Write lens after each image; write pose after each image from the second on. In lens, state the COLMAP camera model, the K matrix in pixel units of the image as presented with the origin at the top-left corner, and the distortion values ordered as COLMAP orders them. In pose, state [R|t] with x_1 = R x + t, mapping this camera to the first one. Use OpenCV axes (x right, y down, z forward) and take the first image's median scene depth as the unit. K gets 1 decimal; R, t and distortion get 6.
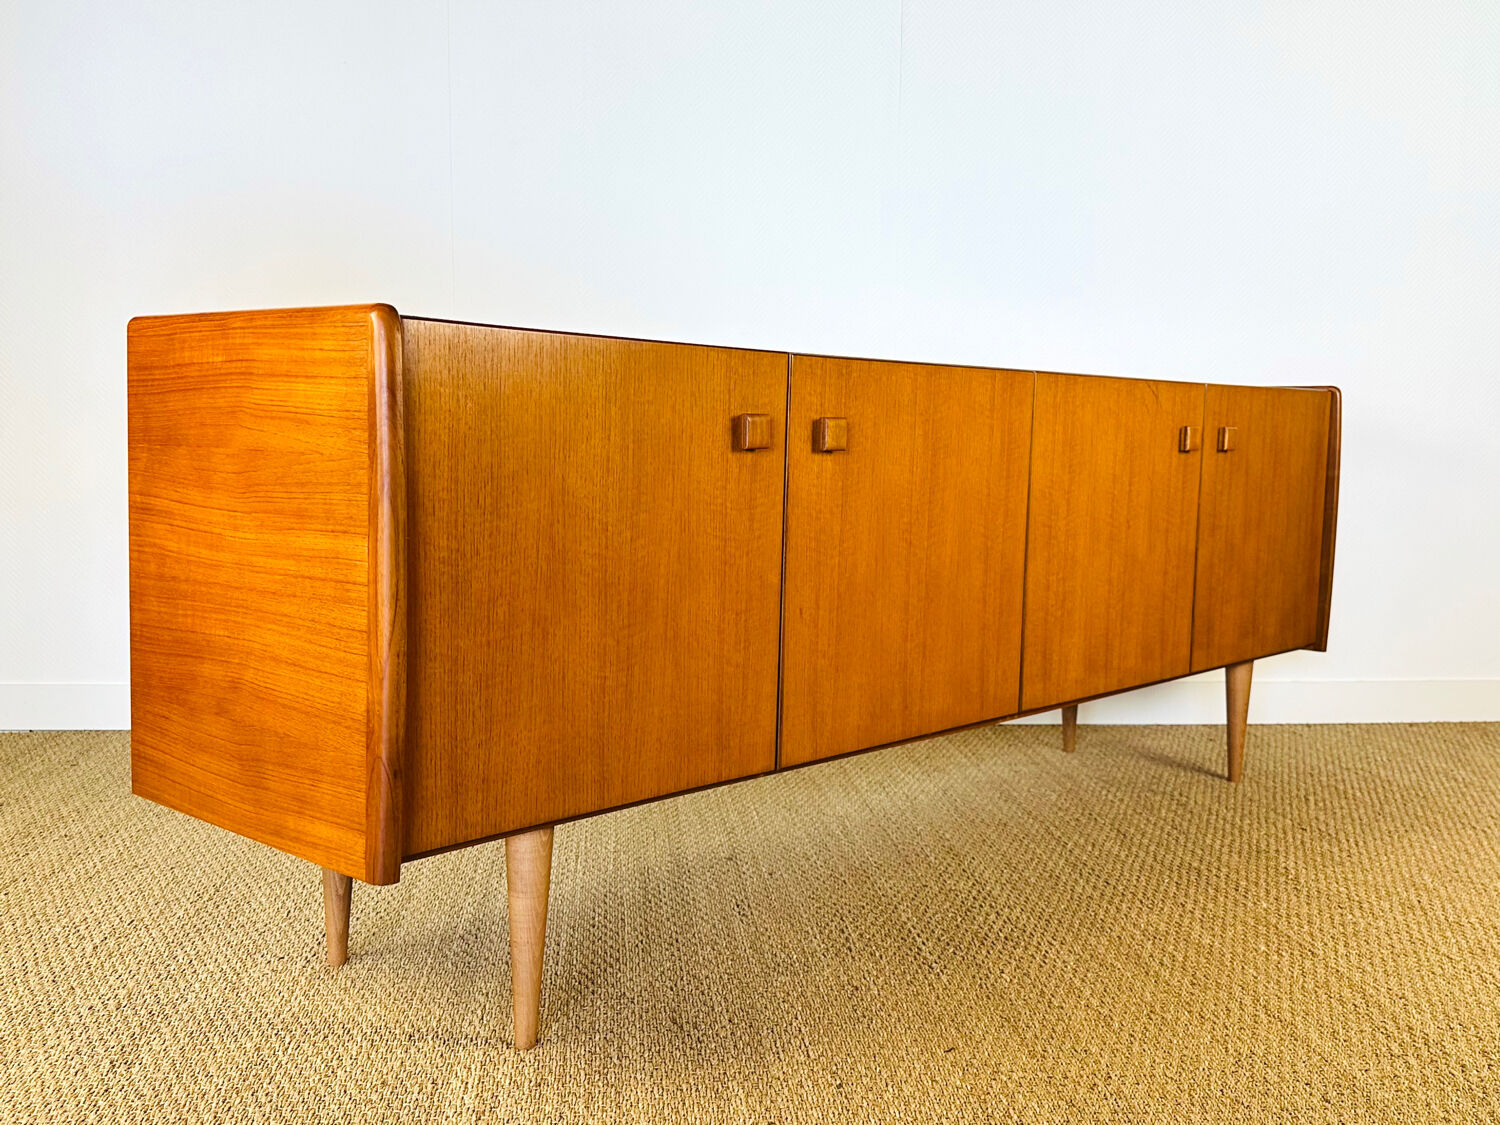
lens RADIAL K [[1469.1, 0, 743.4], [0, 1469.1, 558.6], [0, 0, 1]] dist [0.119889, 0.000000]
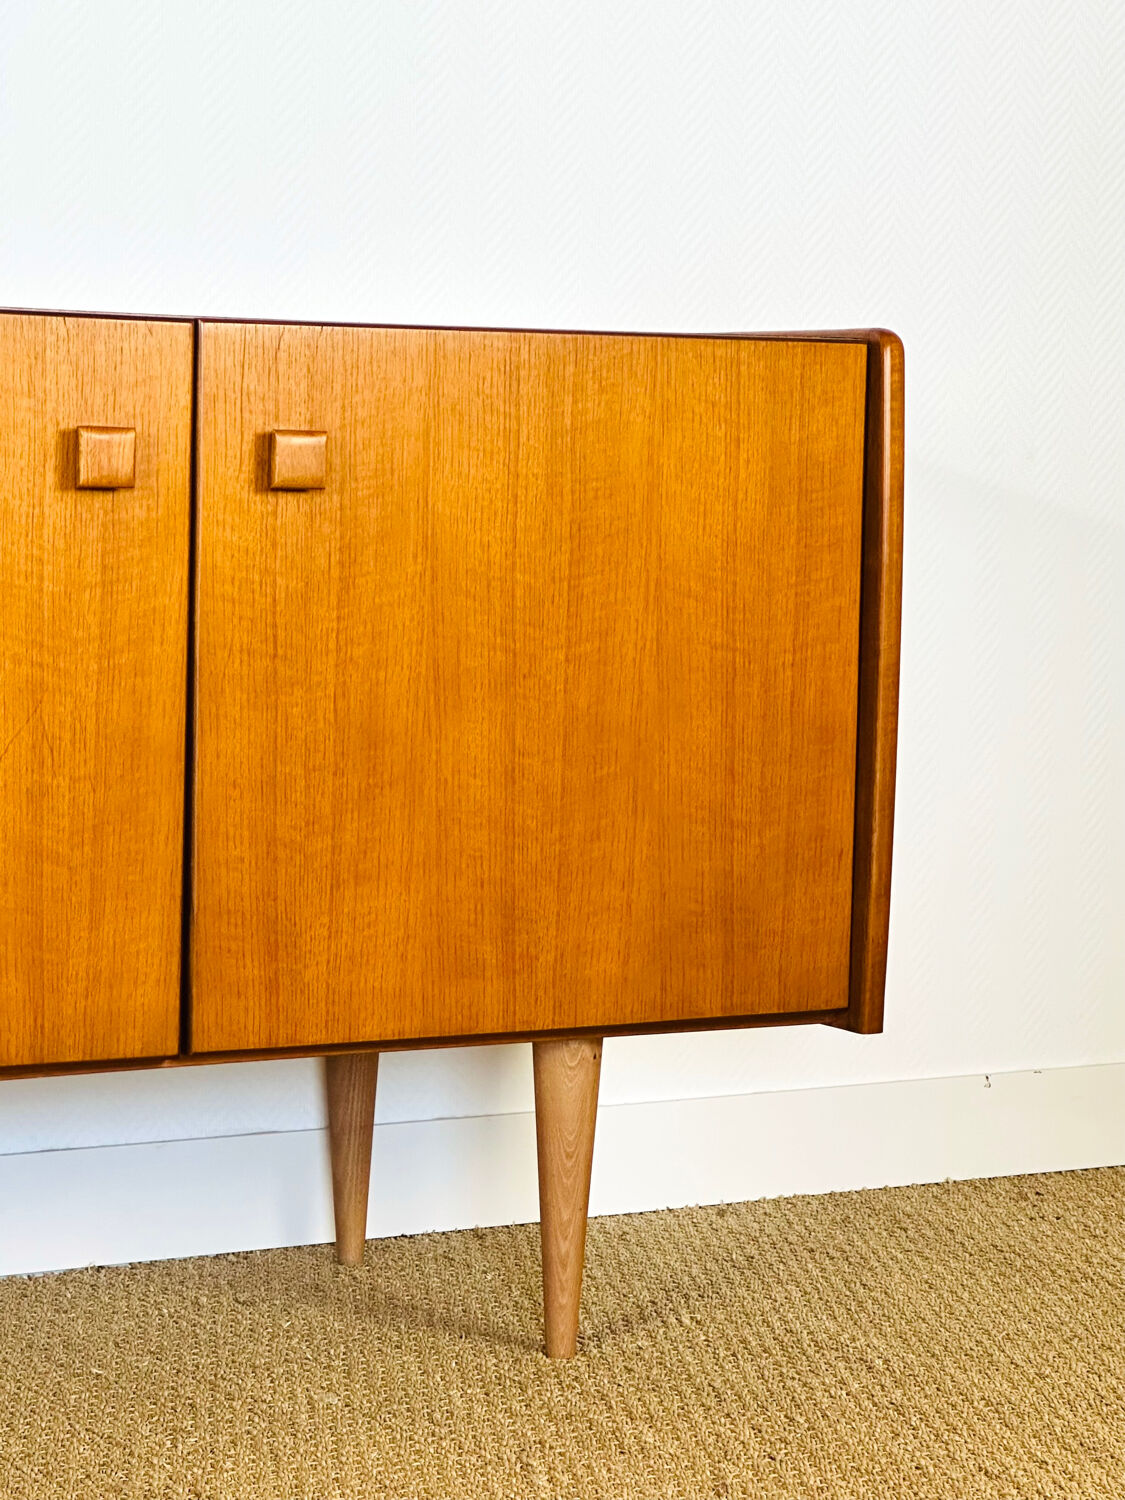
lens RADIAL K [[3889.2, 0, 553.8], [0, 3889.2, 736.0], [0, 0, 1]] dist [0.055006, 0.000000]
pose [[0.945342, 0.027529, -0.324917, 1.191115], [-0.031958, 0.999455, -0.008302, -0.002422], [0.324511, 0.018232, 0.945706, 0.098137]]
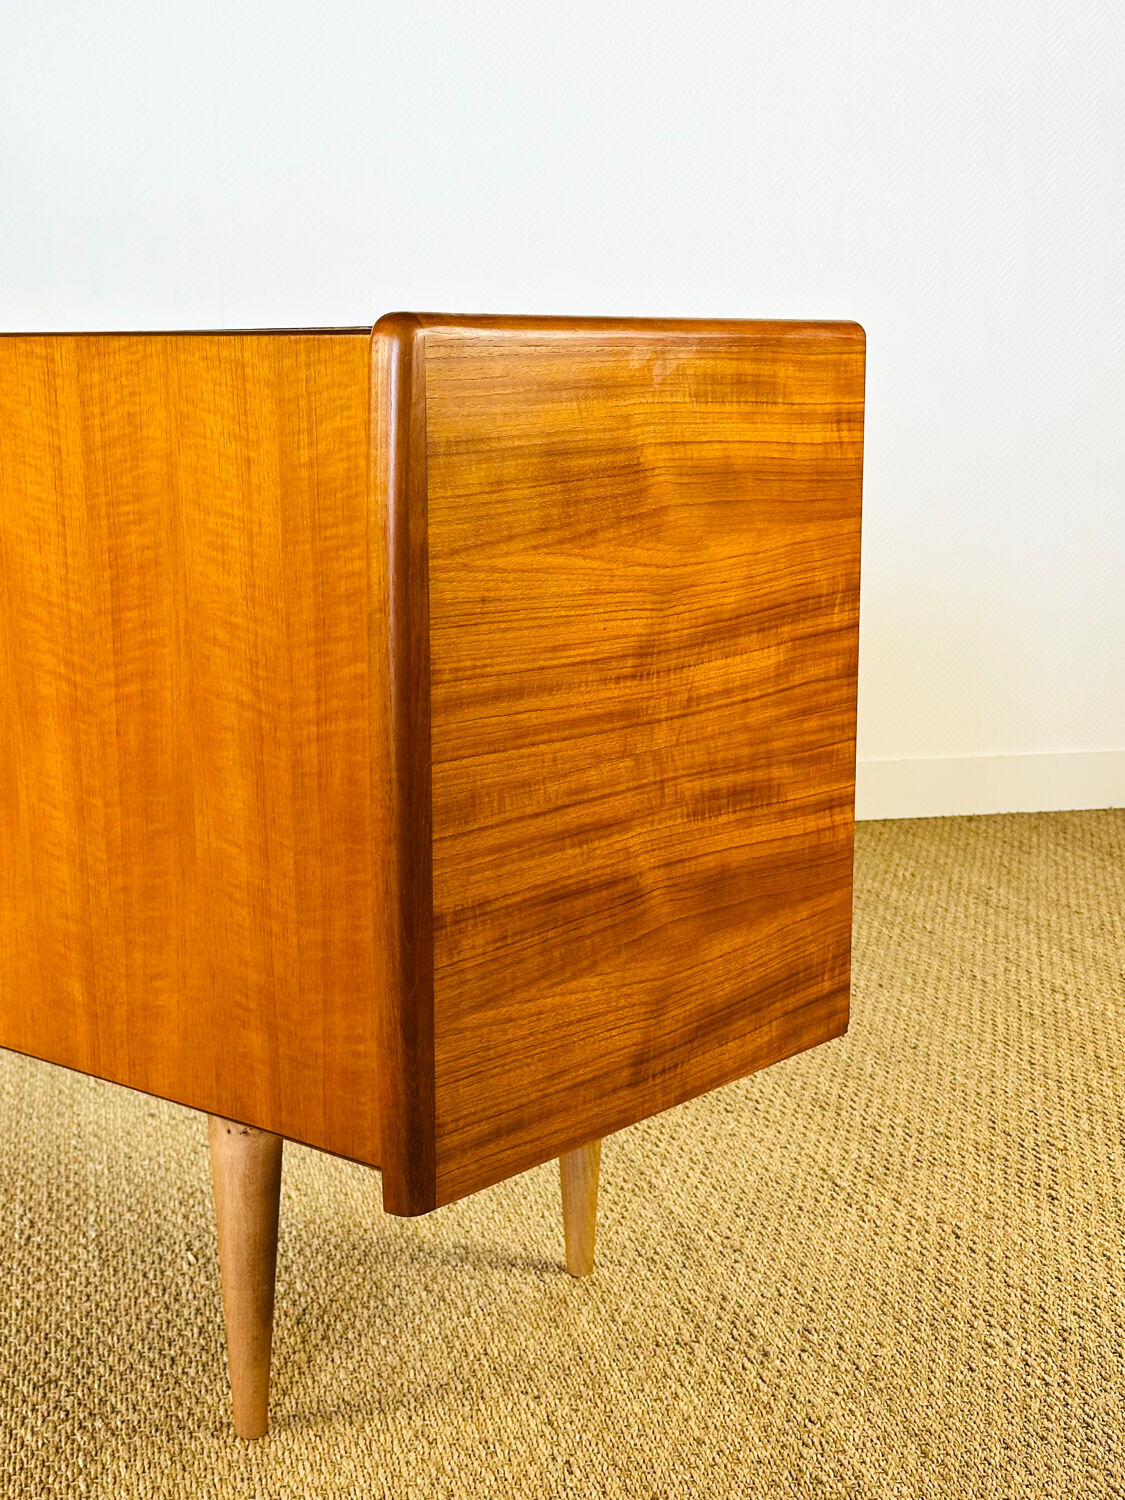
lens RADIAL K [[2134.9, 0, 570.5], [0, 2134.9, 758.9], [0, 0, 1]] dist [0.127459, 0.000000]
pose [[0.037440, 0.170692, -0.984613, 1.511451], [-0.076310, 0.982915, 0.167496, -0.190930], [0.996381, 0.068865, 0.049826, 1.910779]]
